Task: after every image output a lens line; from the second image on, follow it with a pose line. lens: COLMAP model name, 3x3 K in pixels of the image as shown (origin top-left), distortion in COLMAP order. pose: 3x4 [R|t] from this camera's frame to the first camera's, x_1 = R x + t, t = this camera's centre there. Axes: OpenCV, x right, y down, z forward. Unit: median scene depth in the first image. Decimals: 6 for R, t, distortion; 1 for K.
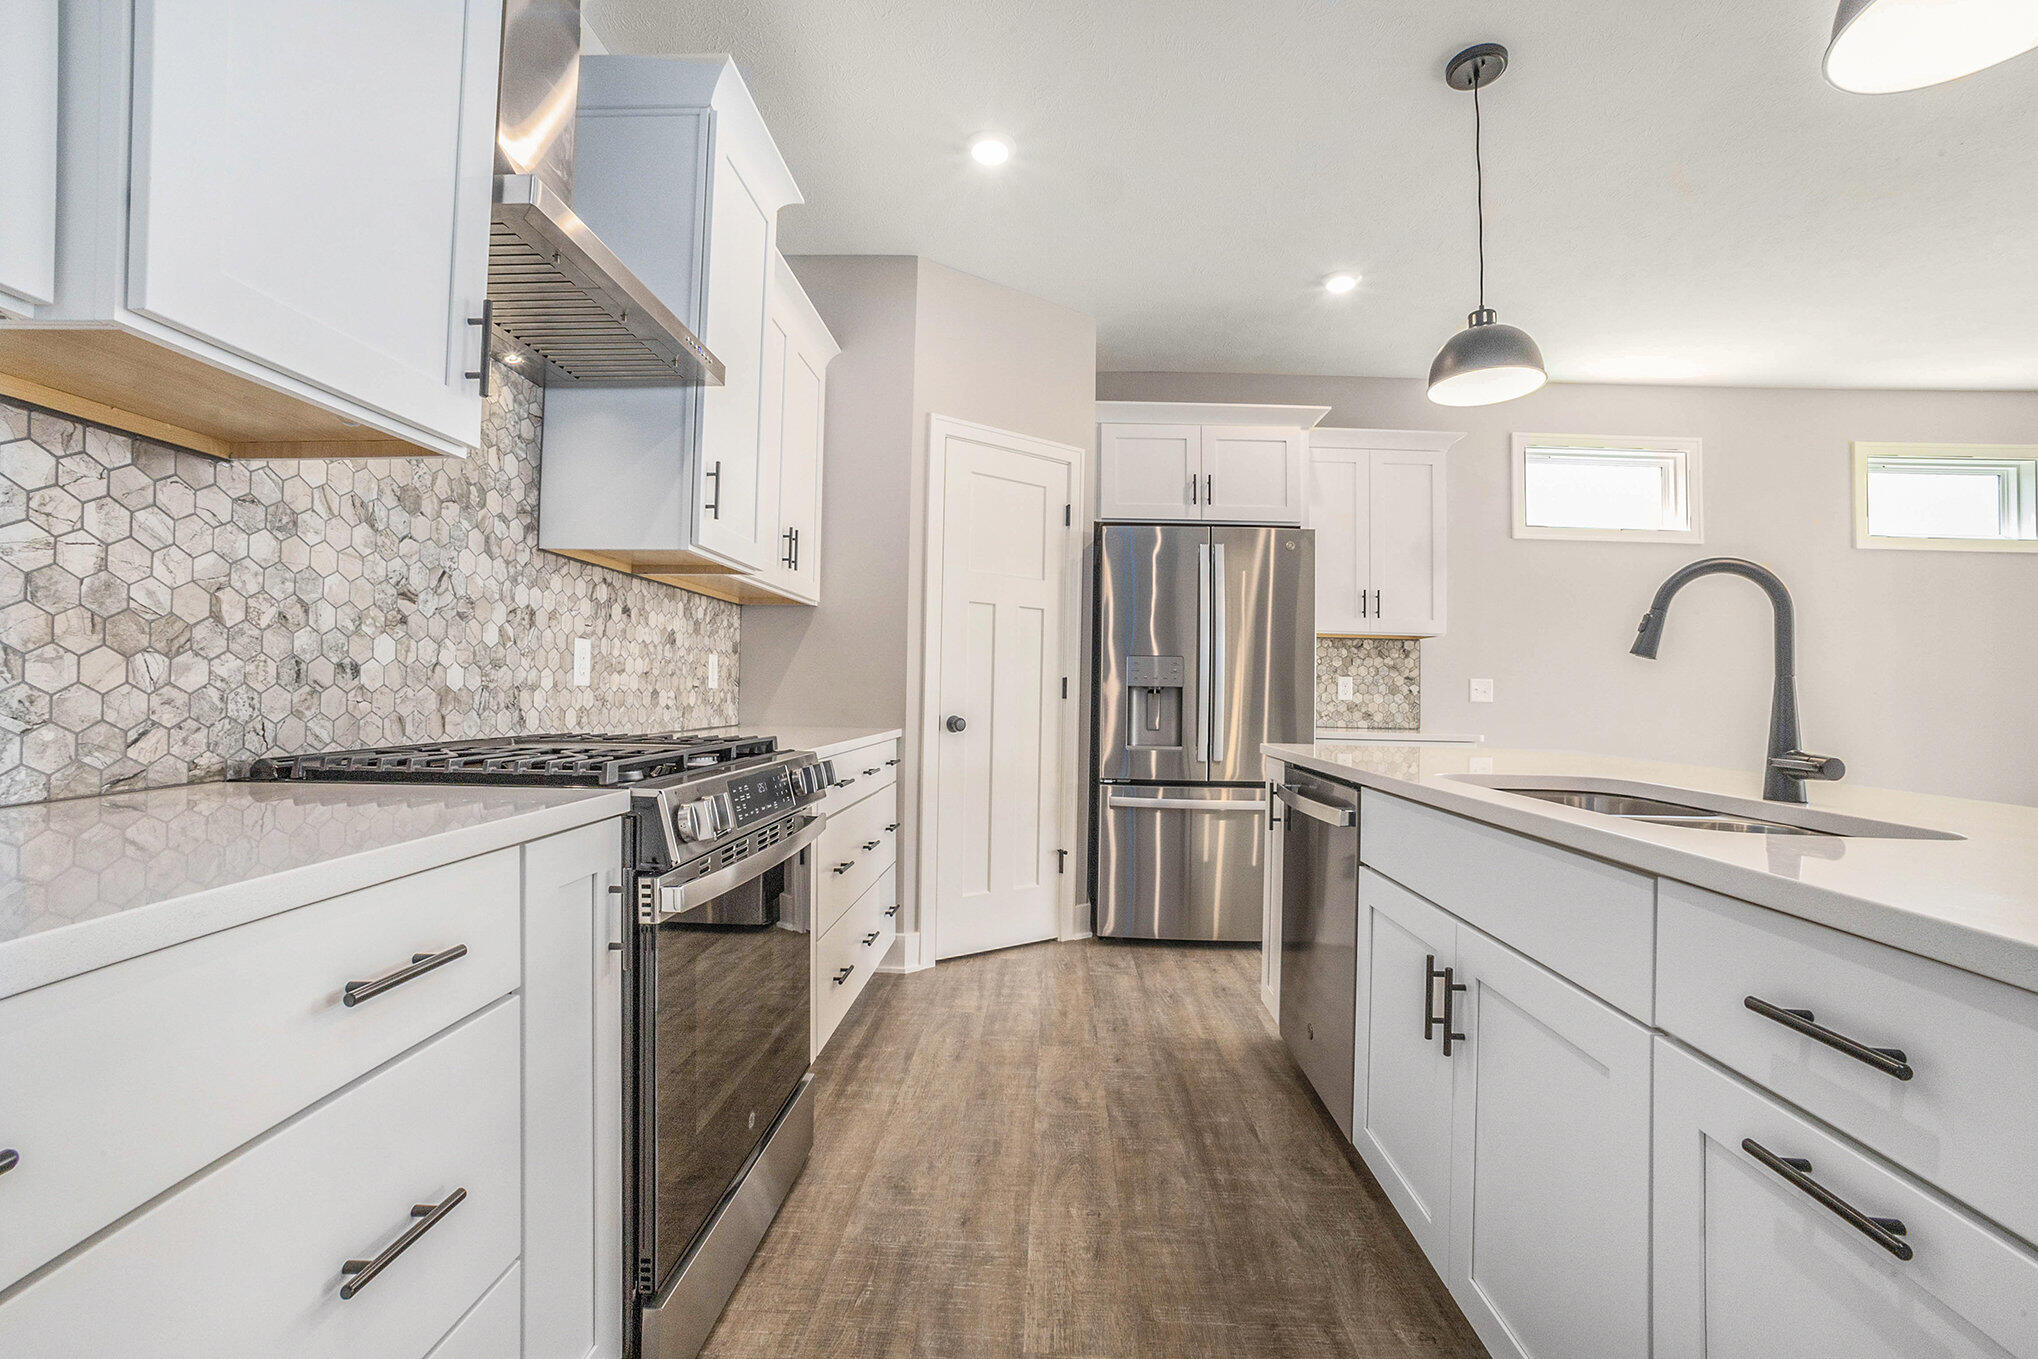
lens RADIAL K [[855.7, 0, 1017.1], [0, 855.7, 675.6], [0, 0, 1]] dist [-0.021554, 0.001782]
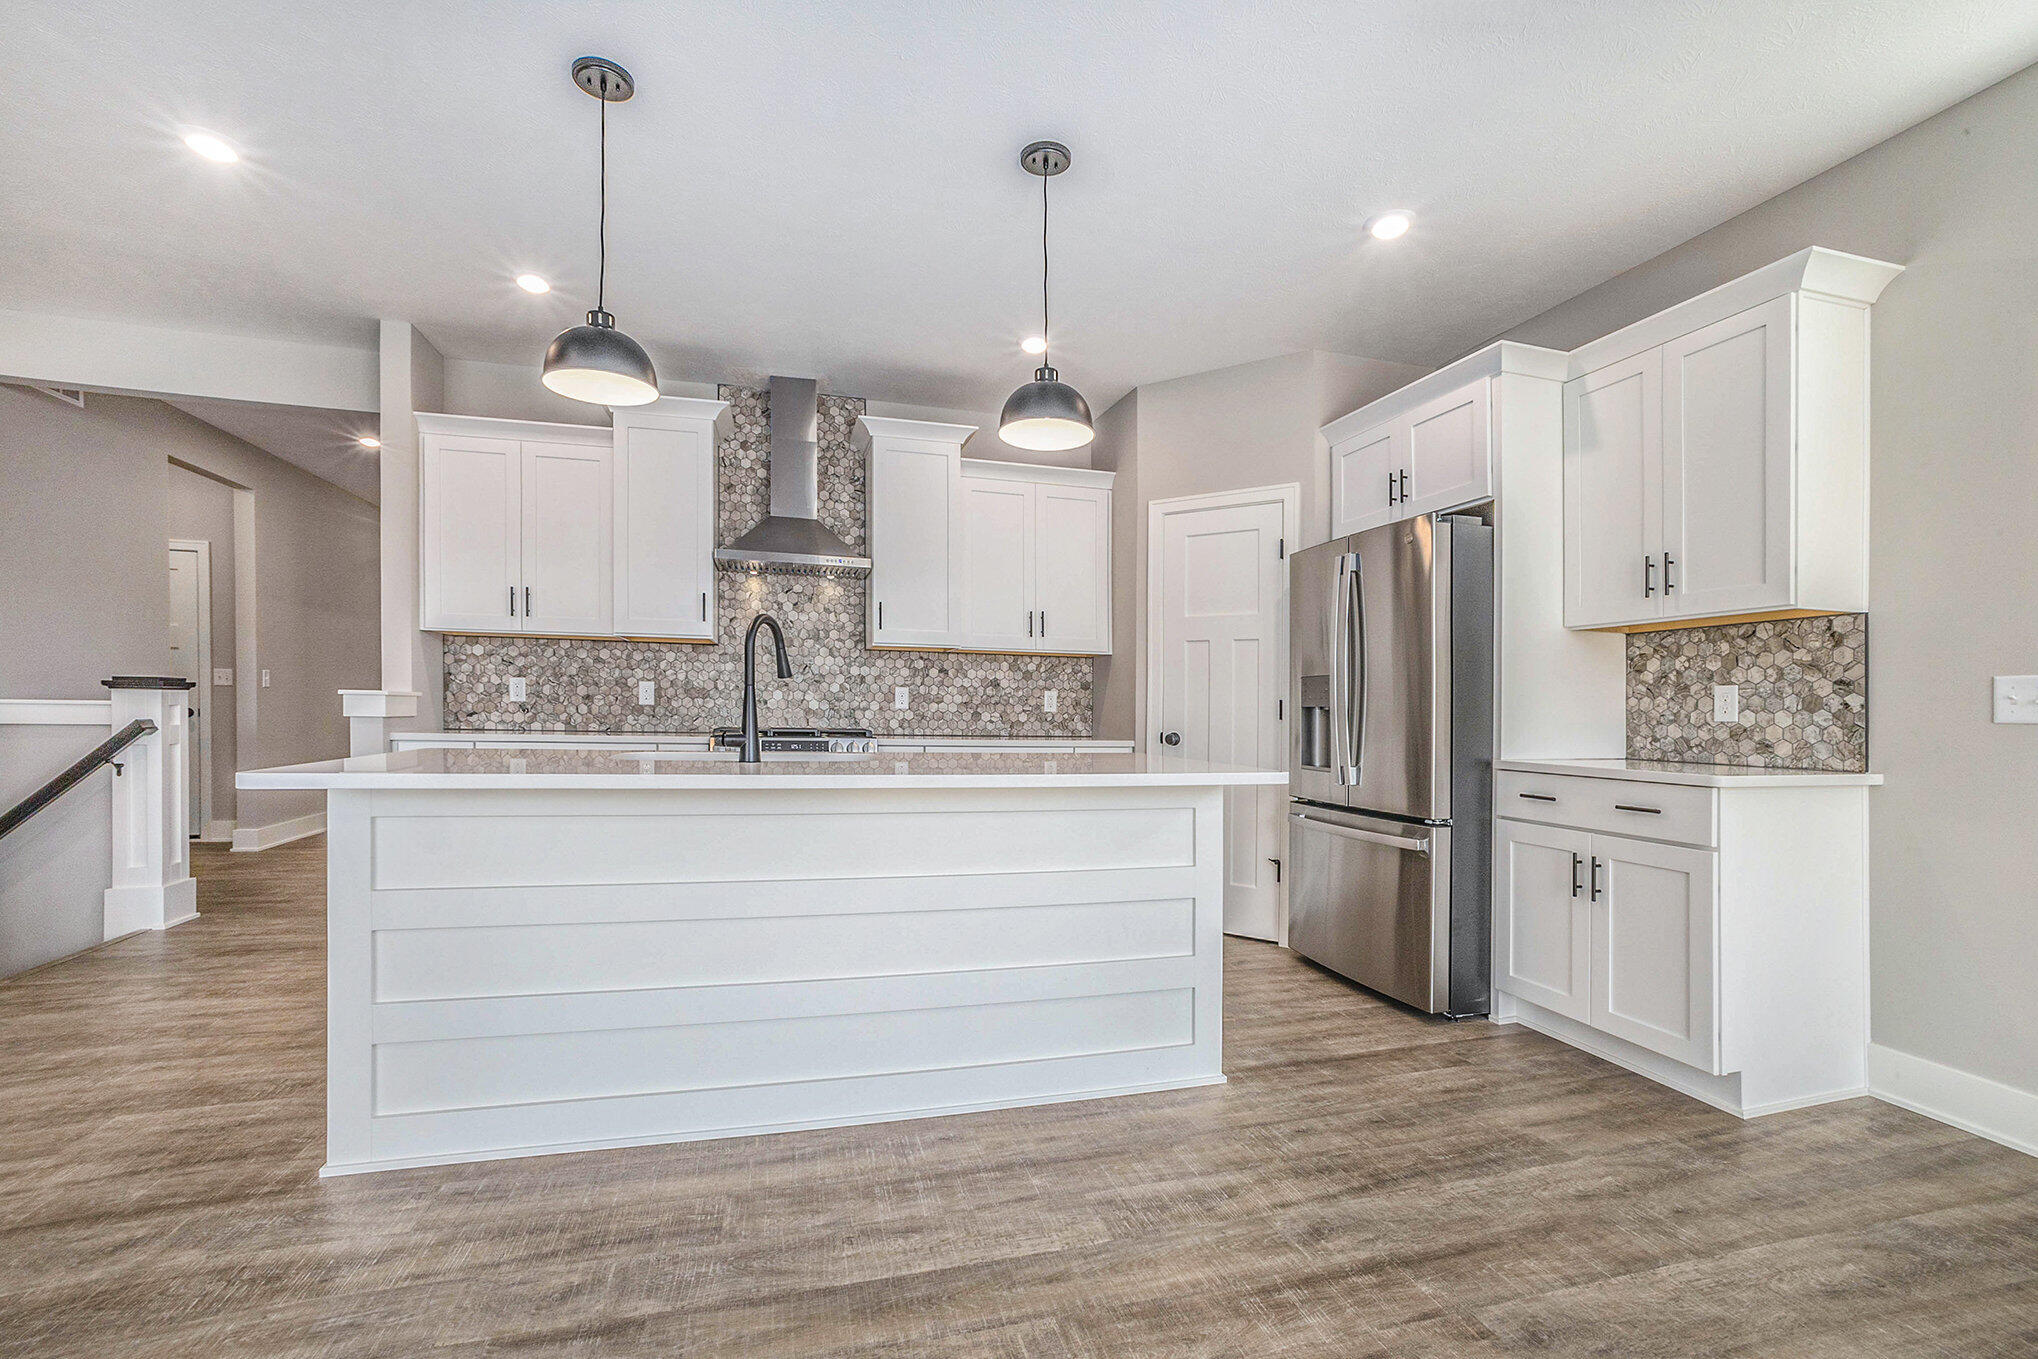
lens RADIAL K [[855.7, 0, 1016.7], [0, 855.7, 697.7], [0, 0, 1]] dist [-0.021554, 0.001782]
pose [[0.321387, -0.032491, -0.946390, 1.541456], [0.006748, 0.999464, -0.032022, 0.052080], [0.946924, 0.003905, 0.321434, 0.555764]]
